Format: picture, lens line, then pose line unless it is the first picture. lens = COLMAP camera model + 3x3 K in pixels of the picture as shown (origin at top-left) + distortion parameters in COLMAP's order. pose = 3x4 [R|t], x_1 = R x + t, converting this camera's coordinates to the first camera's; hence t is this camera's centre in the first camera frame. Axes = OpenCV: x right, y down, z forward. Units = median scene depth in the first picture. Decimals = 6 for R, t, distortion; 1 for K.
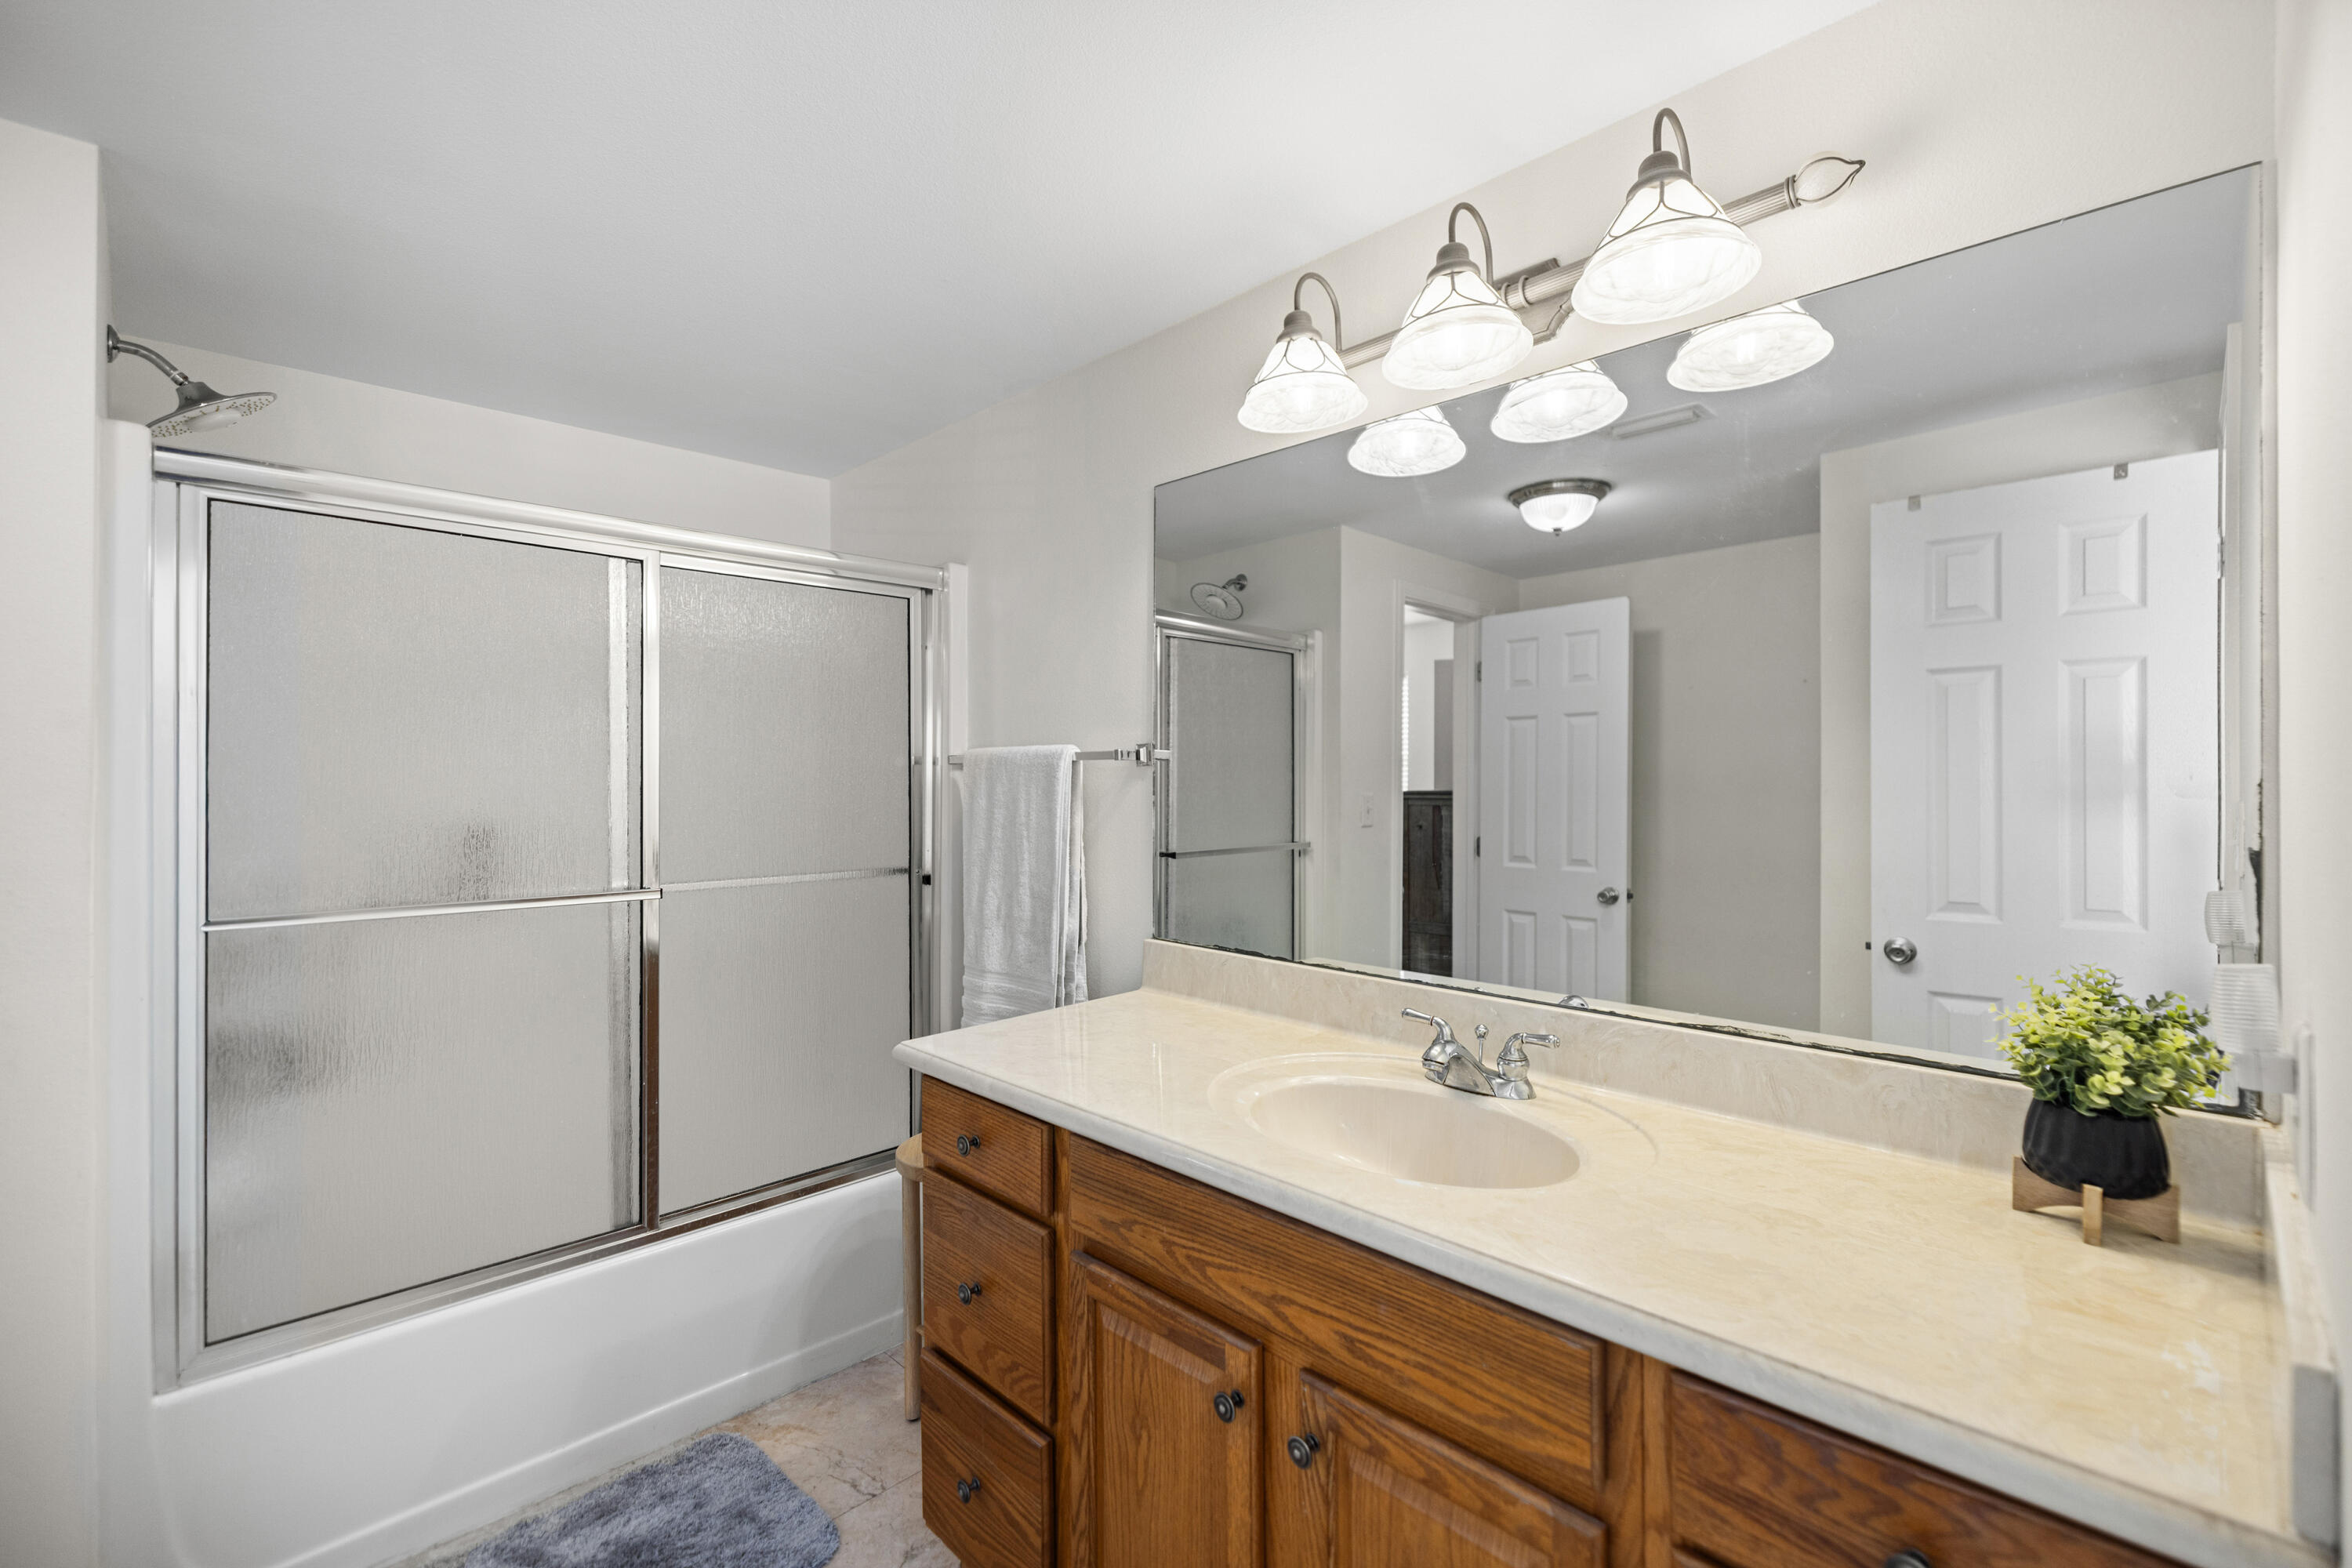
lens RADIAL K [[1013.5, 0, 1171.1], [0, 1013.5, 752.1], [0, 0, 1]] dist [-0.000644, -0.000300]
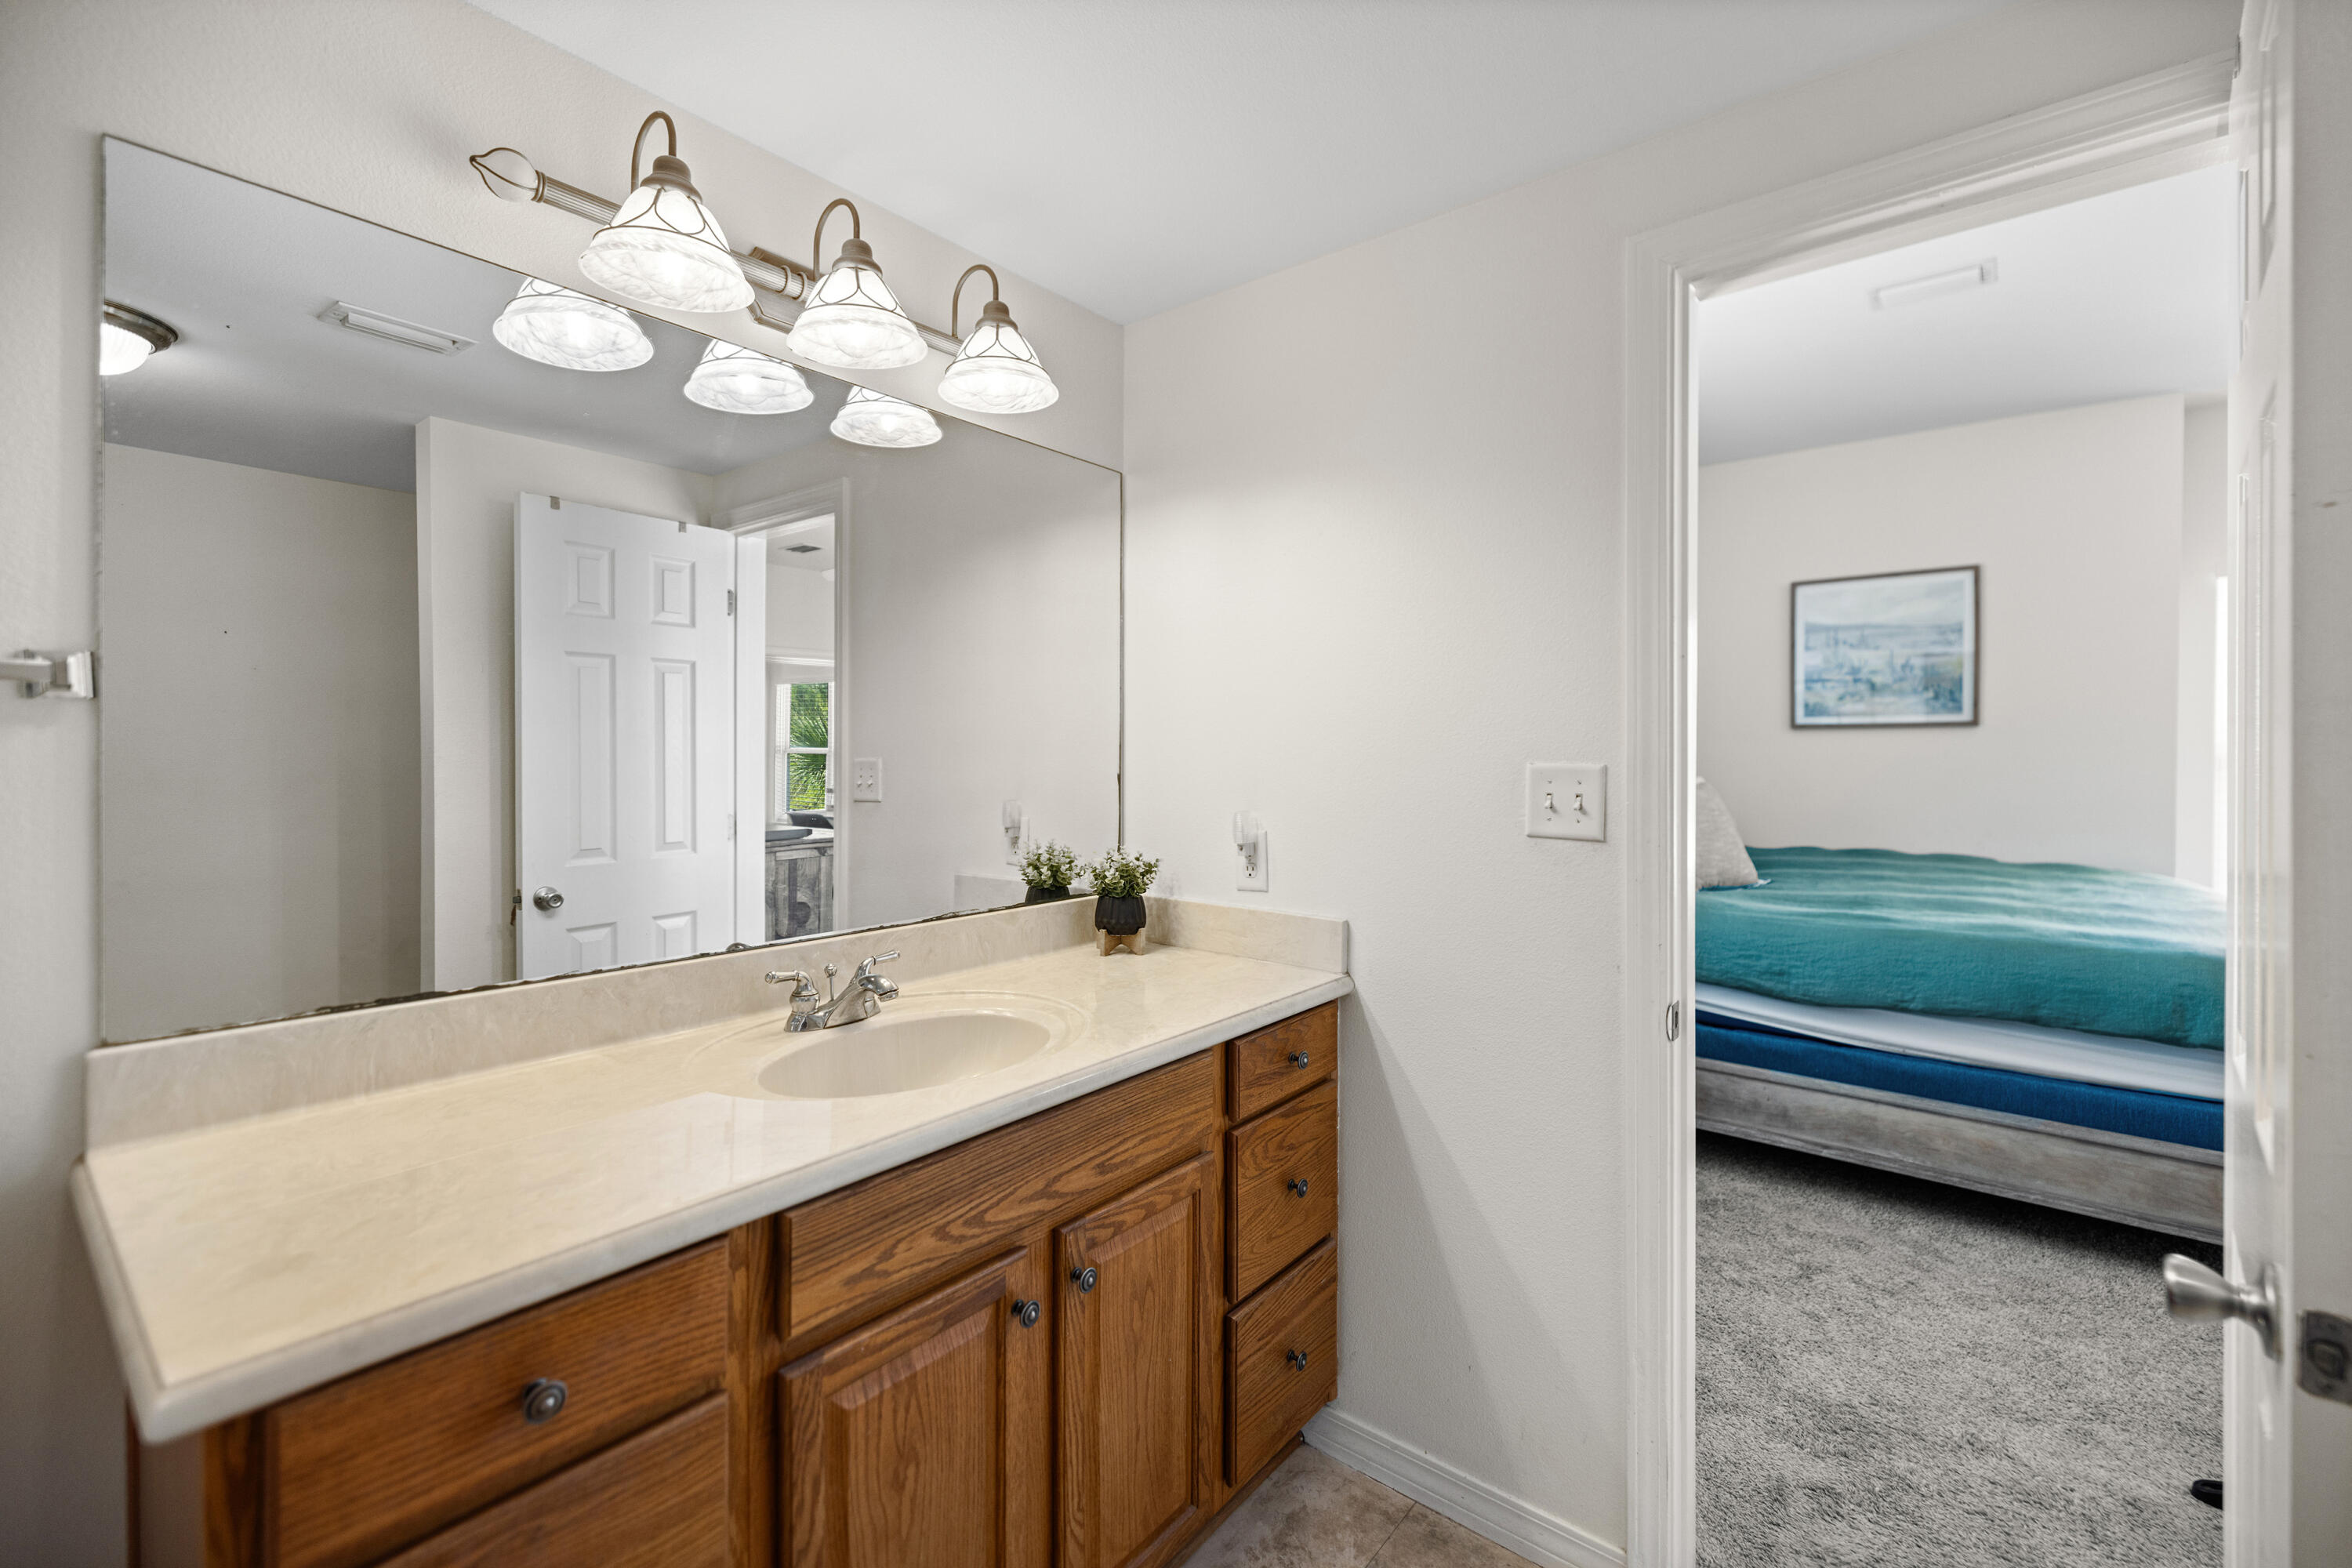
lens RADIAL K [[986.8, 0, 1173.0], [0, 986.8, 751.8], [0, 0, 1]] dist [-0.000416, -0.000040]
pose [[-0.112937, 0.006418, 0.993581, -0.893484], [-0.027647, 0.999572, -0.009600, 0.049316], [-0.993217, -0.028553, -0.112711, 0.871476]]
